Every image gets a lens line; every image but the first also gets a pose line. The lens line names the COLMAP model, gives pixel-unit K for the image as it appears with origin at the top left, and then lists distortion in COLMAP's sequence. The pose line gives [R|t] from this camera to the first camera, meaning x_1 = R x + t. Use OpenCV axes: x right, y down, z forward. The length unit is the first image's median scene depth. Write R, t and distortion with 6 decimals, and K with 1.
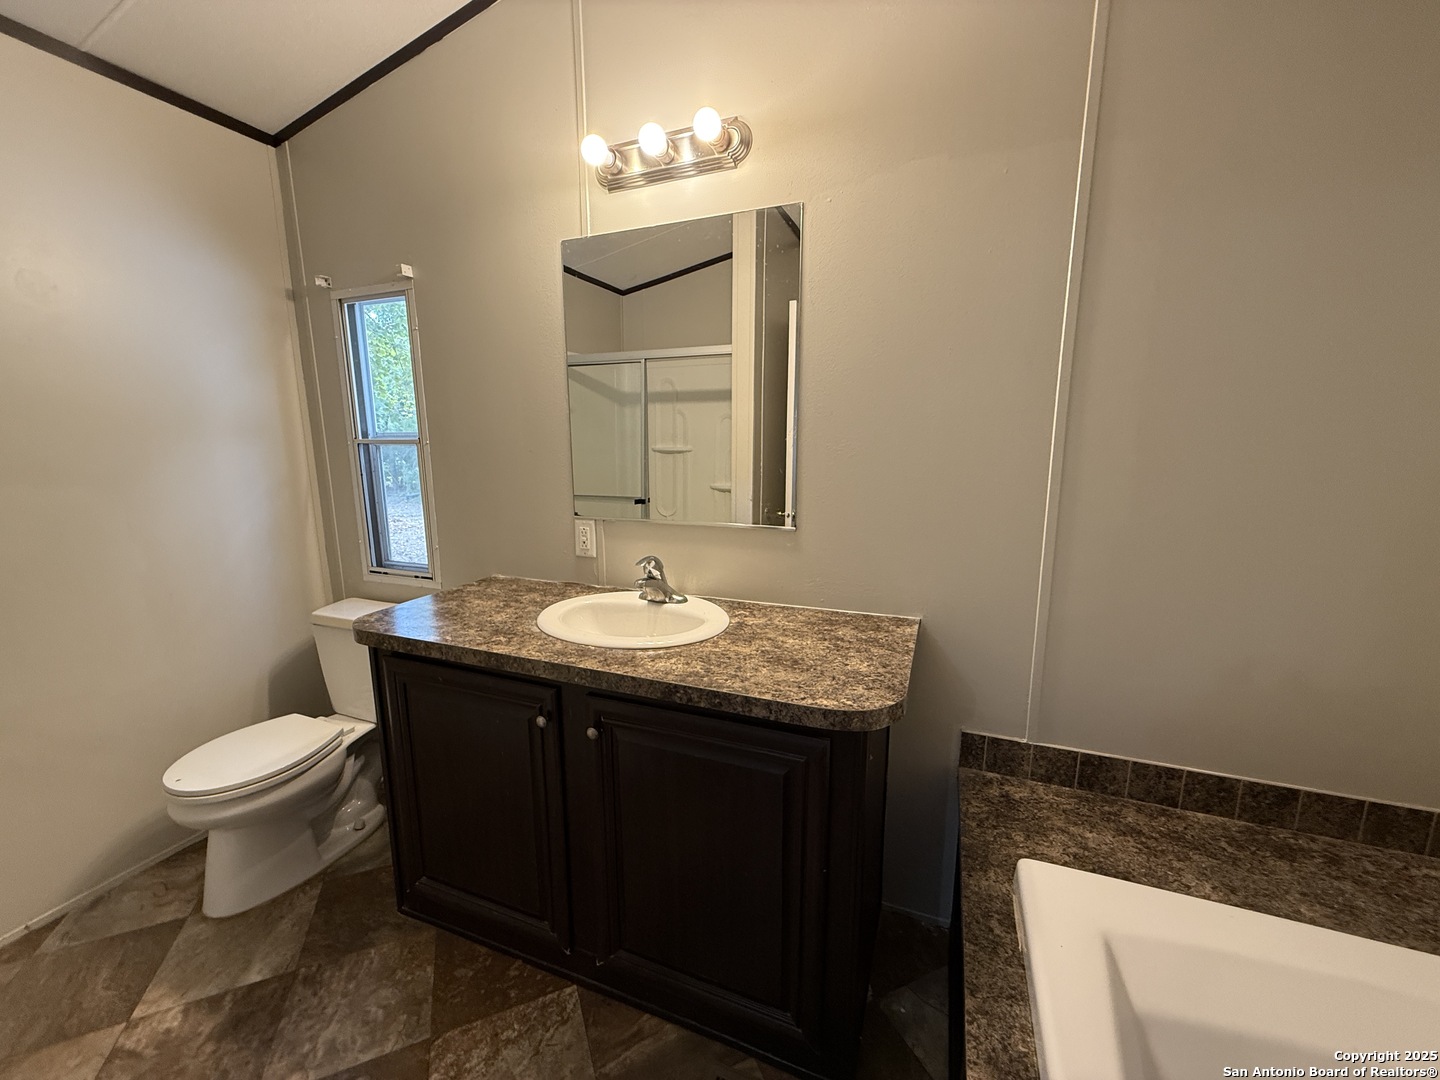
lens RADIAL K [[574.1, 0, 723.7], [0, 574.1, 539.2], [0, 0, 1]] dist [-0.004652, 0.001019]
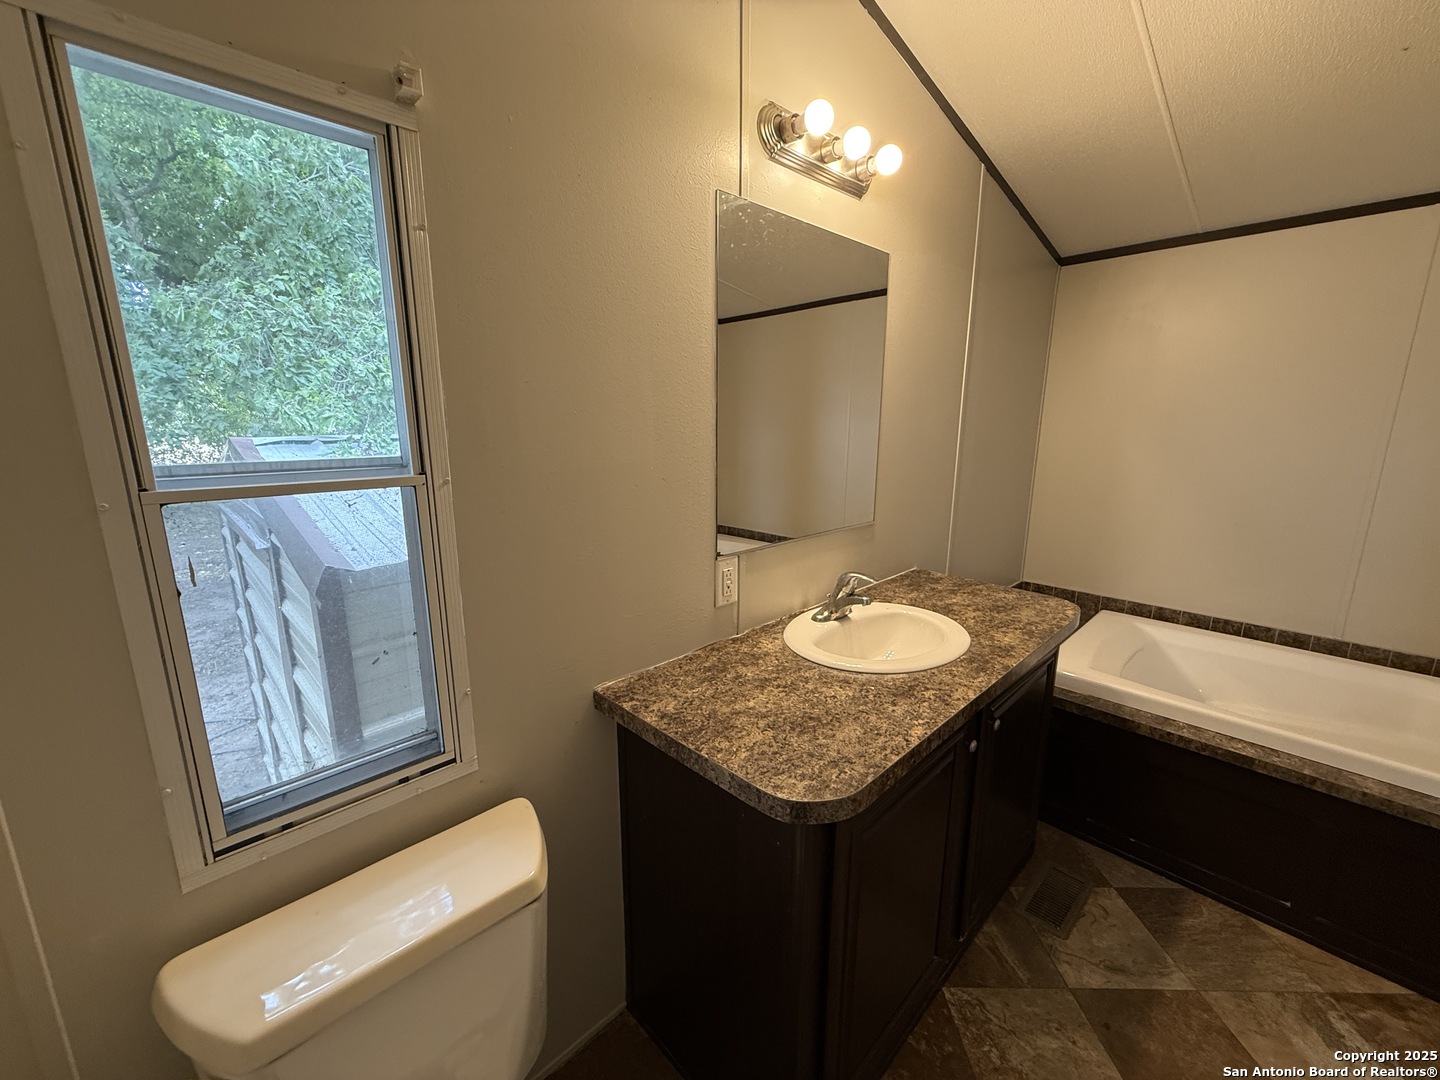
lens RADIAL K [[574.1, 0, 715.2], [0, 574.1, 542.0], [0, 0, 1]] dist [-0.004652, 0.001019]
pose [[0.412950, -0.187987, 0.891142, -1.269176], [0.156422, 0.978566, 0.133944, -0.220484], [-0.897220, 0.084082, 0.433504, 0.907499]]
